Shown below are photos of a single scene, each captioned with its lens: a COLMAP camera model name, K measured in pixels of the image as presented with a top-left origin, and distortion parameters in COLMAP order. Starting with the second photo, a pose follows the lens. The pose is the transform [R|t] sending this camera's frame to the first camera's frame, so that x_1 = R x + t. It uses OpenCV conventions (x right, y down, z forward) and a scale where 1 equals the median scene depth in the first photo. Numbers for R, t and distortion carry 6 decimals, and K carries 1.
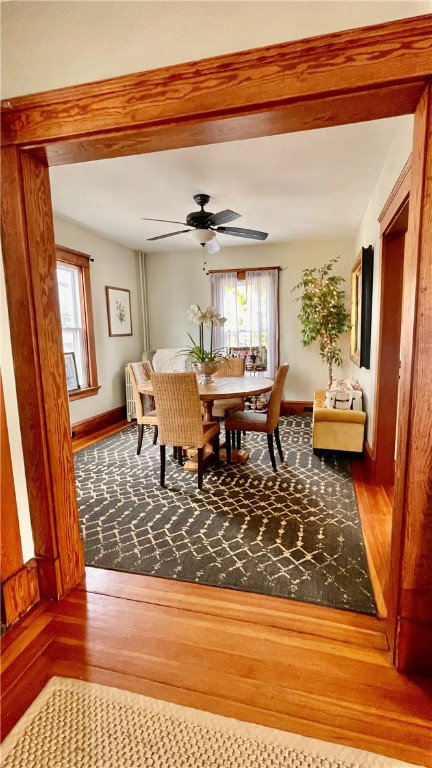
lens RADIAL K [[310.8, 0, 248.2], [0, 310.8, 374.6], [0, 0, 1]] dist [0.000684, -0.000868]
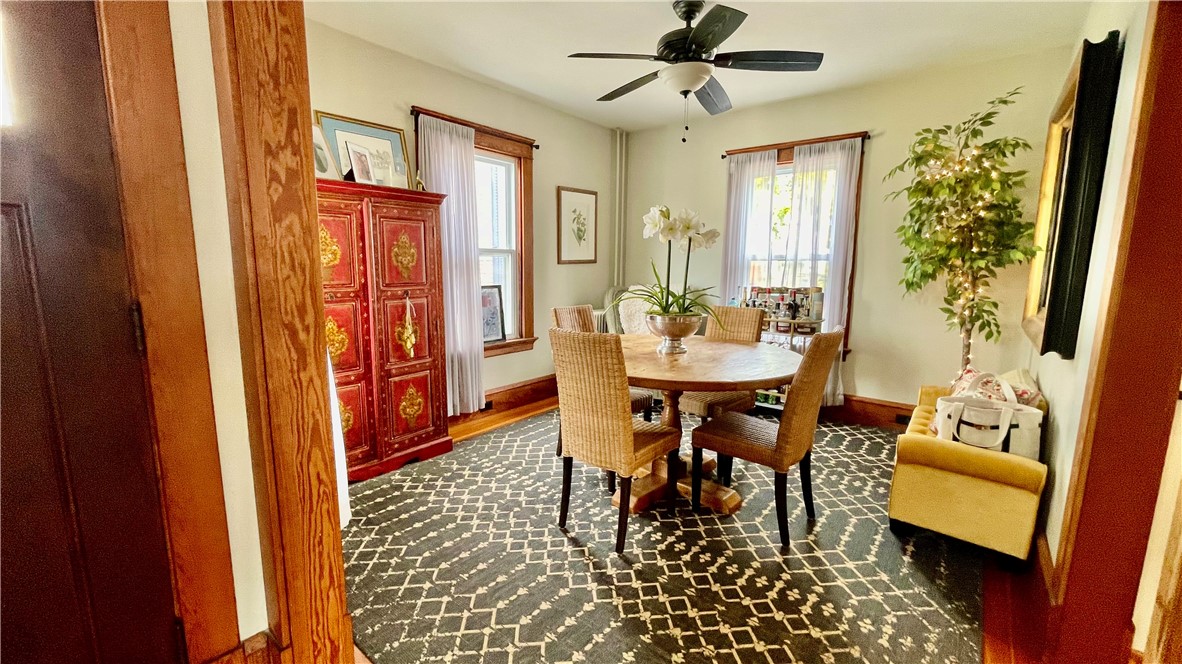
lens RADIAL K [[477.5, 0, 585.9], [0, 477.5, 337.0], [0, 0, 1]] dist [-0.016098, 0.006873]
pose [[0.899737, 0.085627, -0.427951, 0.085263], [-0.074719, 0.996309, 0.042256, -0.023386], [0.429990, -0.006043, 0.902814, 0.186819]]
